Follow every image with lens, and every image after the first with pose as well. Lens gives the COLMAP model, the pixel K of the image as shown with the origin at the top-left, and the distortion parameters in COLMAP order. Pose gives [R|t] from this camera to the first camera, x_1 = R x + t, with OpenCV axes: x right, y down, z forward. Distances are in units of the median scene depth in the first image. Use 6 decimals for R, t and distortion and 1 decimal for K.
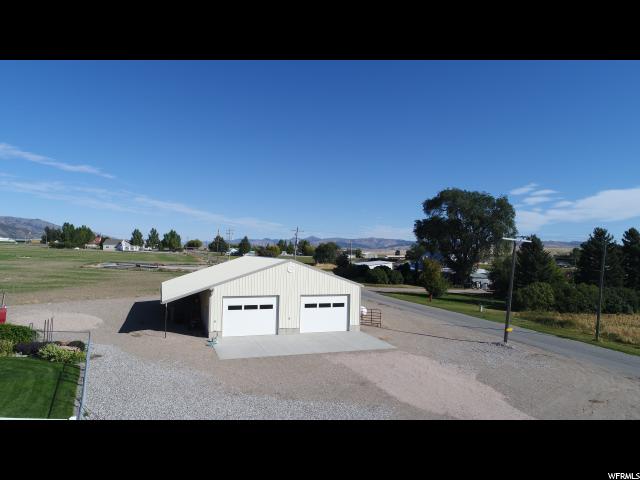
lens RADIAL K [[442.1, 0, 320.0], [0, 442.1, 240.0], [0, 0, 1]] dist [0.010195, 0.002387]
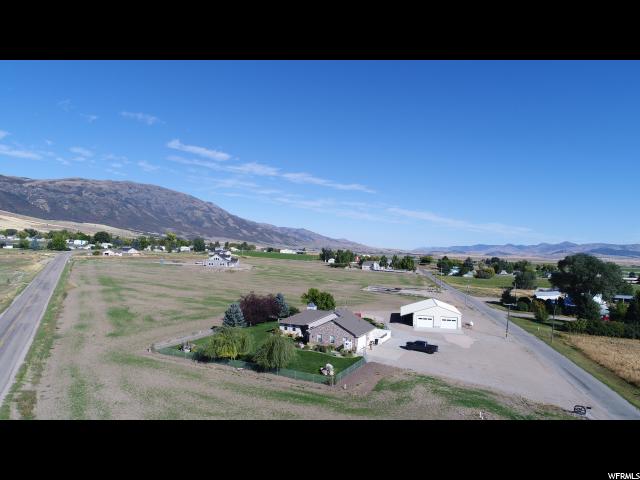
lens RADIAL K [[442.1, 0, 320.0], [0, 442.1, 240.0], [0, 0, 1]] dist [0.010195, 0.002387]
pose [[0.865372, -0.004899, -0.501107, 0.322294], [-0.001405, 0.999925, -0.012203, -0.155962], [0.501129, 0.011265, 0.865299, -0.895192]]
